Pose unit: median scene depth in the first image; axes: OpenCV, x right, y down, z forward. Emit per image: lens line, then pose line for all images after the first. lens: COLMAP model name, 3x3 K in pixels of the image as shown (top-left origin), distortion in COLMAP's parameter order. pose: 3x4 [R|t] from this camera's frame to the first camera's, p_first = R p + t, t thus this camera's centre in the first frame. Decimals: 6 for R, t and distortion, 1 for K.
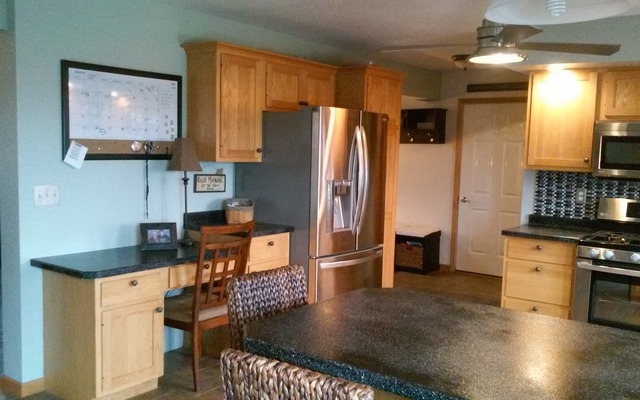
lens RADIAL K [[617.4, 0, 322.7], [0, 617.4, 200.5], [0, 0, 1]] dist [0.005661, 0.000000]
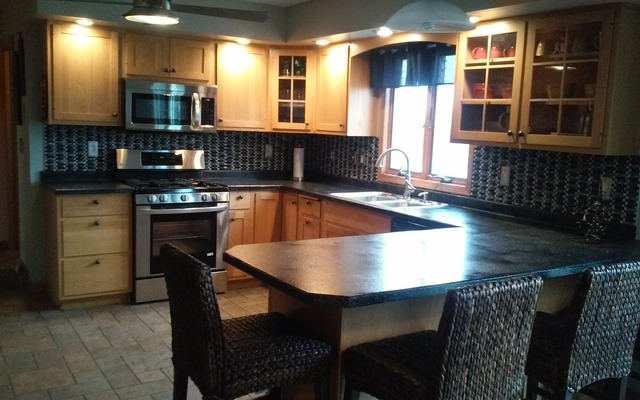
lens RADIAL K [[617.4, 0, 322.6], [0, 617.4, 201.9], [0, 0, 1]] dist [0.005661, 0.000000]
pose [[0.375883, -0.138500, 0.916259, -0.412807], [0.051136, 0.990361, 0.128723, -0.033673], [-0.925255, -0.001531, 0.379342, 0.247502]]
